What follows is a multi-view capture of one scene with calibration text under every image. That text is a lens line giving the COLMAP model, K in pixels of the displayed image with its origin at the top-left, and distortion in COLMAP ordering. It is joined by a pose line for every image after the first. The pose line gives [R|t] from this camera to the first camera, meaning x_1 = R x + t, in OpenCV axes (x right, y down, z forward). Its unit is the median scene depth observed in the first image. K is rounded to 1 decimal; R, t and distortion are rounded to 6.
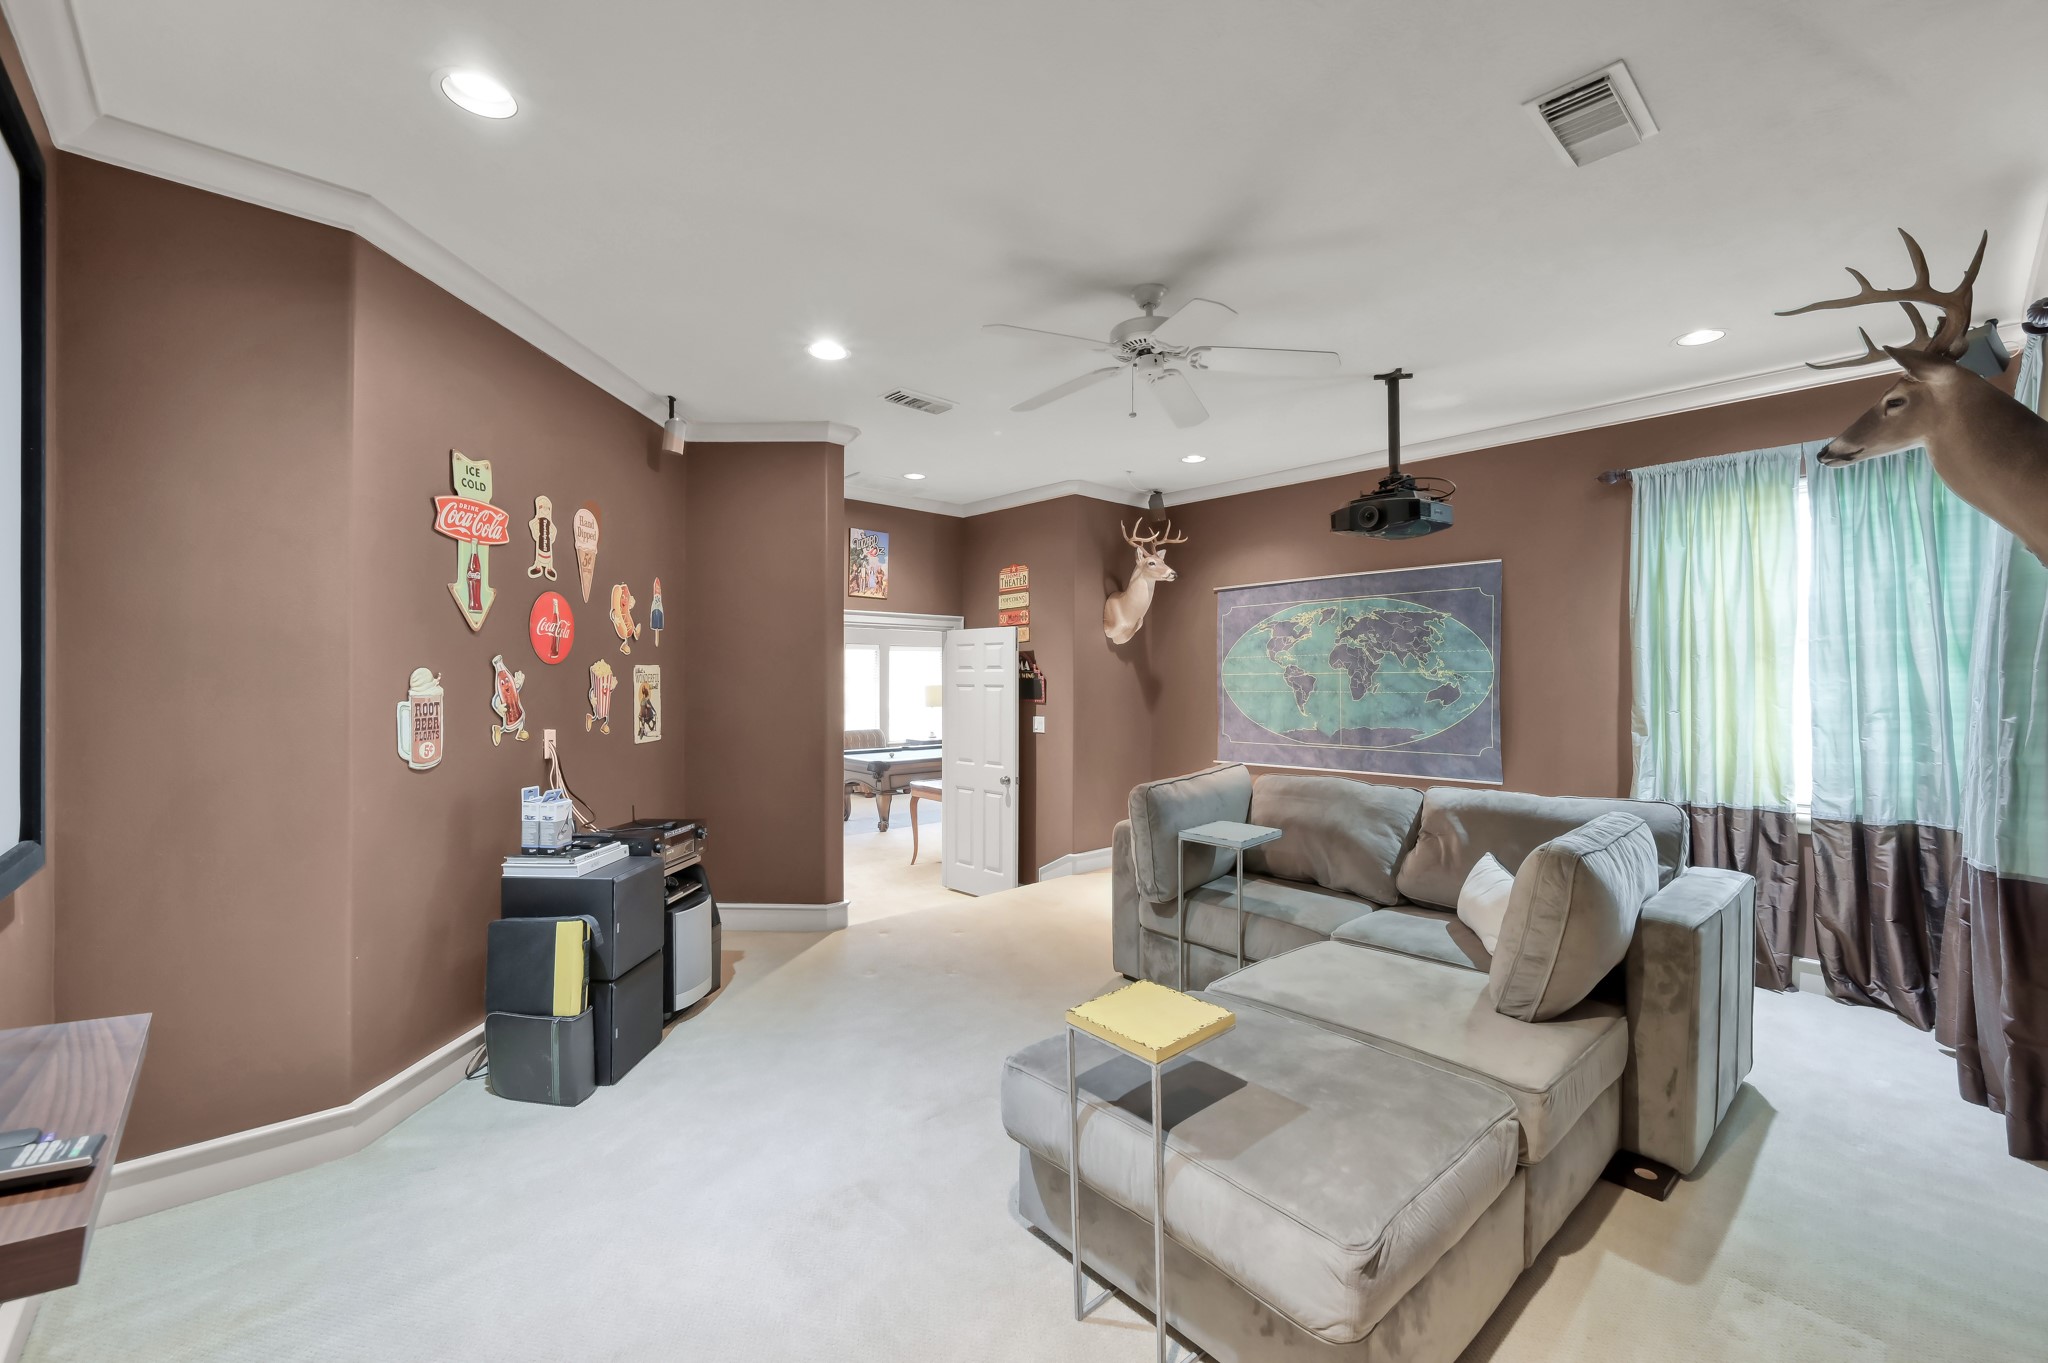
lens RADIAL K [[838.8, 0, 1011.2], [0, 838.8, 666.9], [0, 0, 1]] dist [-0.012103, -0.000282]
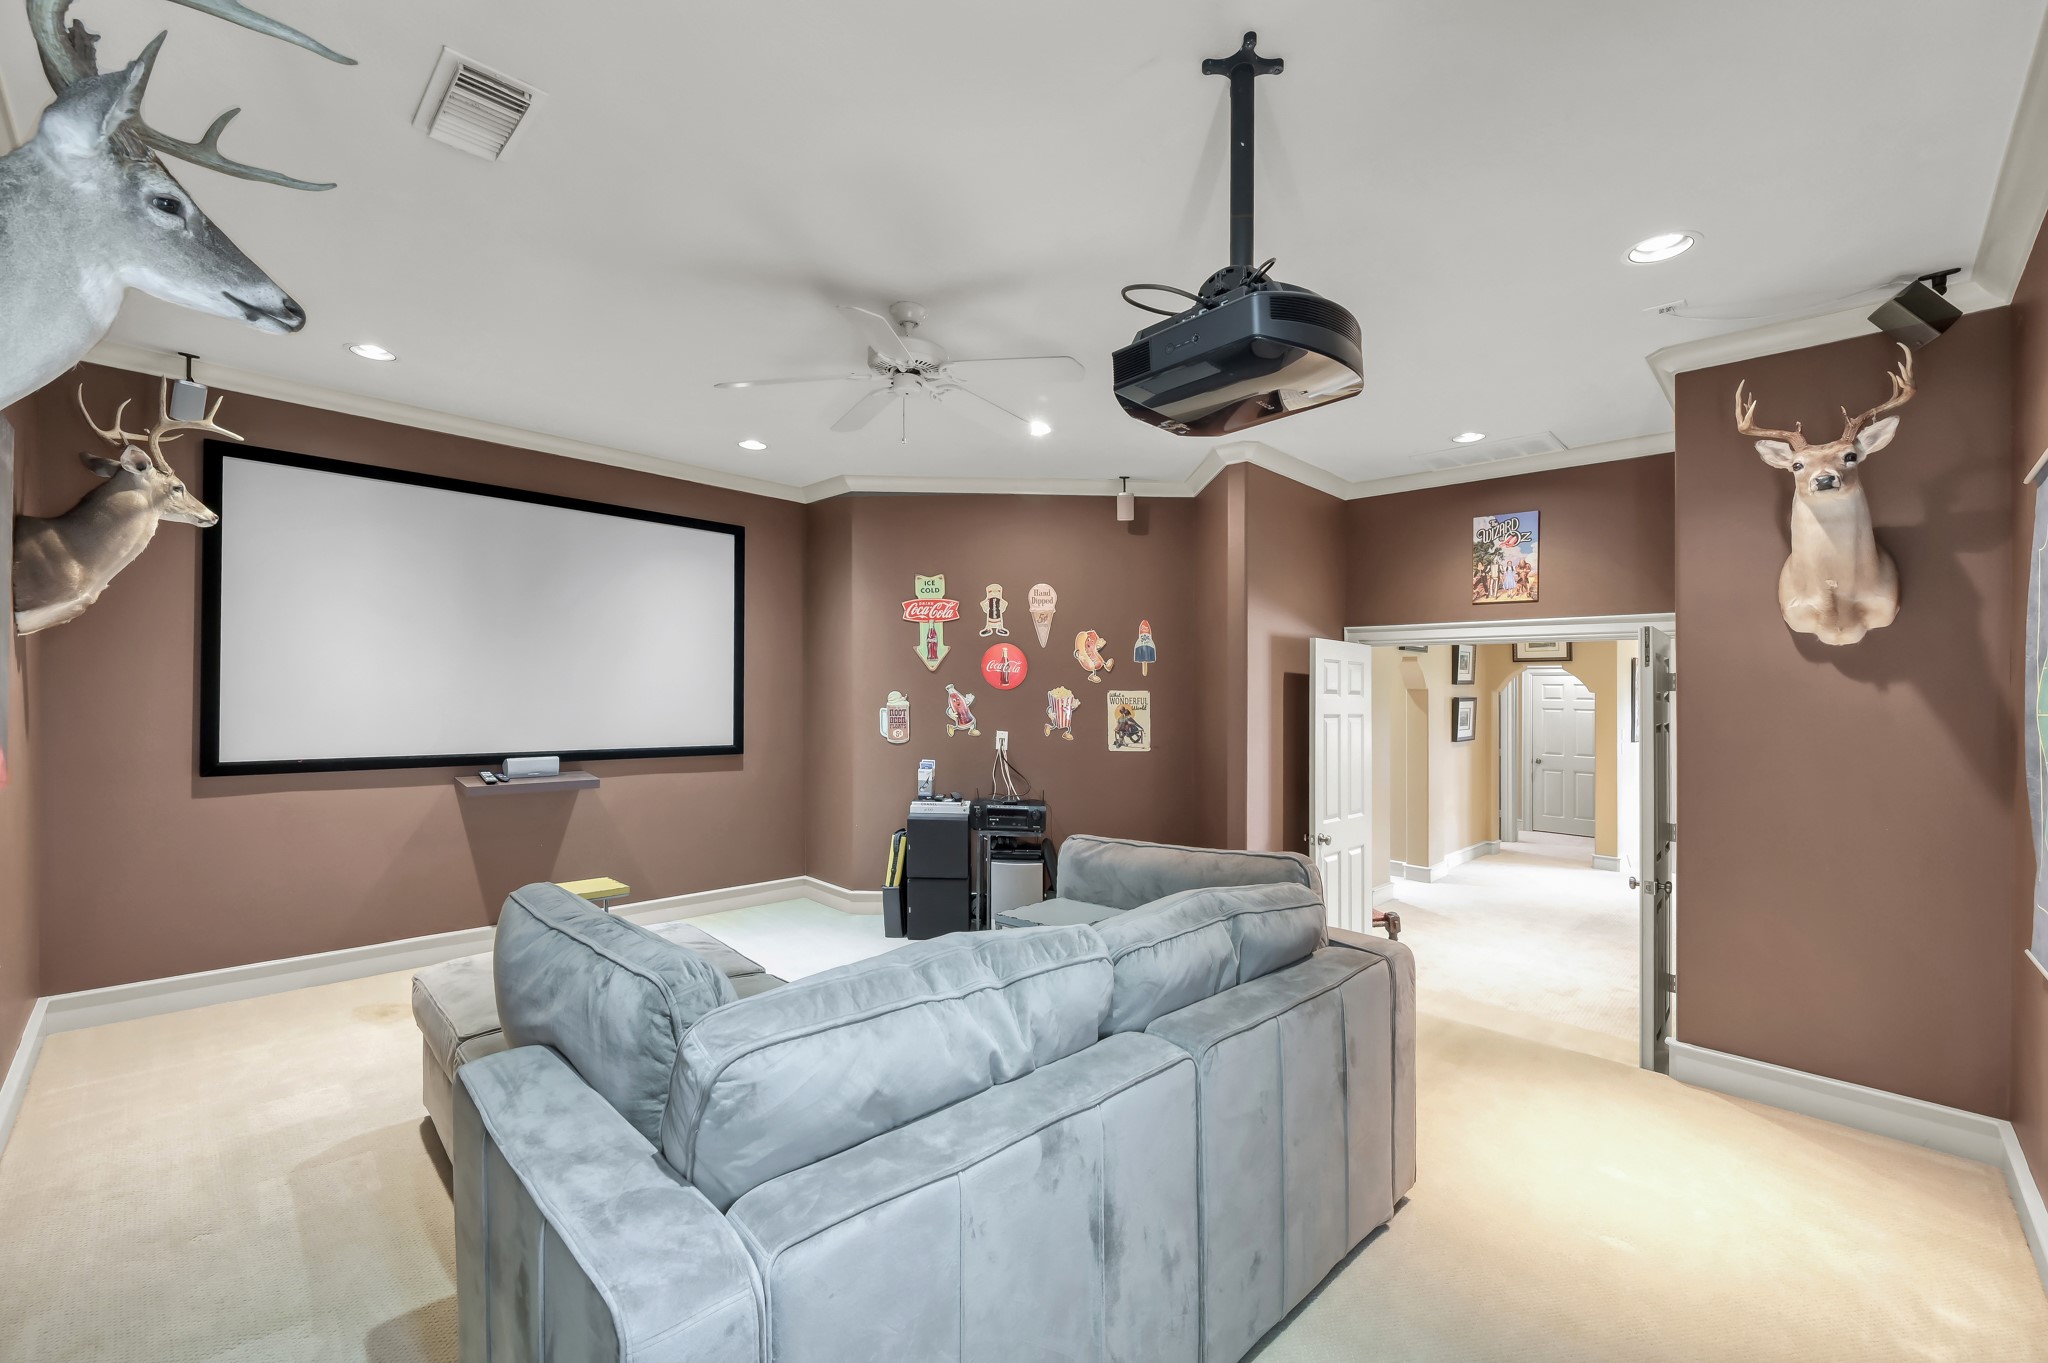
lens RADIAL K [[838.8, 0, 1011.7], [0, 838.8, 691.8], [0, 0, 1]] dist [-0.012103, -0.000282]
pose [[0.053020, -0.001134, -0.998593, 1.018095], [-0.005096, 0.999986, -0.001406, 0.002868], [0.998580, 0.005163, 0.053013, 0.931343]]
